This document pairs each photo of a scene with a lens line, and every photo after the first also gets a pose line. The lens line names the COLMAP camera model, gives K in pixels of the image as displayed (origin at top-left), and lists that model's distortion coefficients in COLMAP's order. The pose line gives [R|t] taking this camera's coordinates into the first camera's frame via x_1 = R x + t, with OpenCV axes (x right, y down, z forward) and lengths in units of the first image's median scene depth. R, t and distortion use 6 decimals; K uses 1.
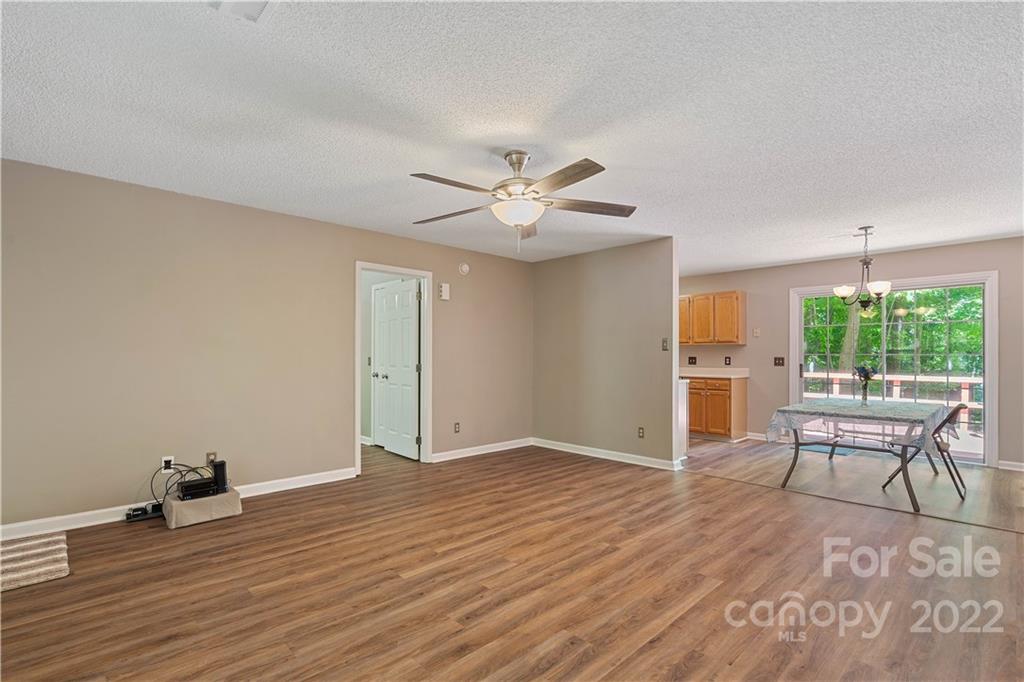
lens RADIAL K [[473.5, 0, 491.3], [0, 473.5, 352.2], [0, 0, 1]] dist [-0.000769, -0.000543]
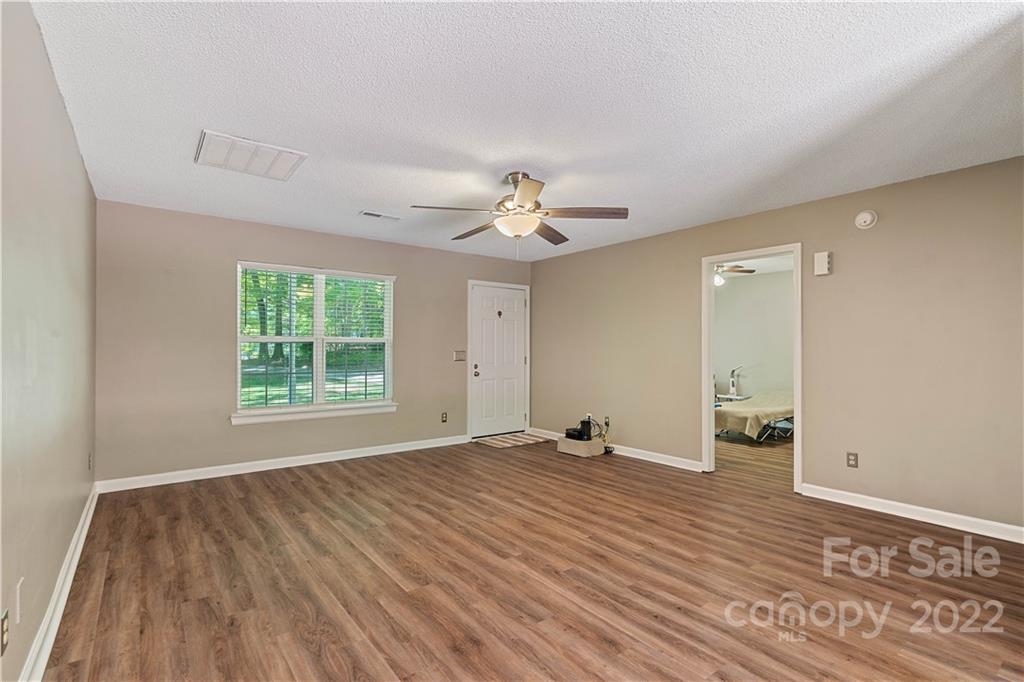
lens RADIAL K [[473.5, 0, 515.6], [0, 473.5, 345.0], [0, 0, 1]] dist [-0.000769, -0.000543]
pose [[-0.072671, -0.014839, -0.997246, 1.010529], [0.004330, 0.999875, -0.015194, 0.009397], [0.997347, -0.005422, -0.072598, 0.918655]]
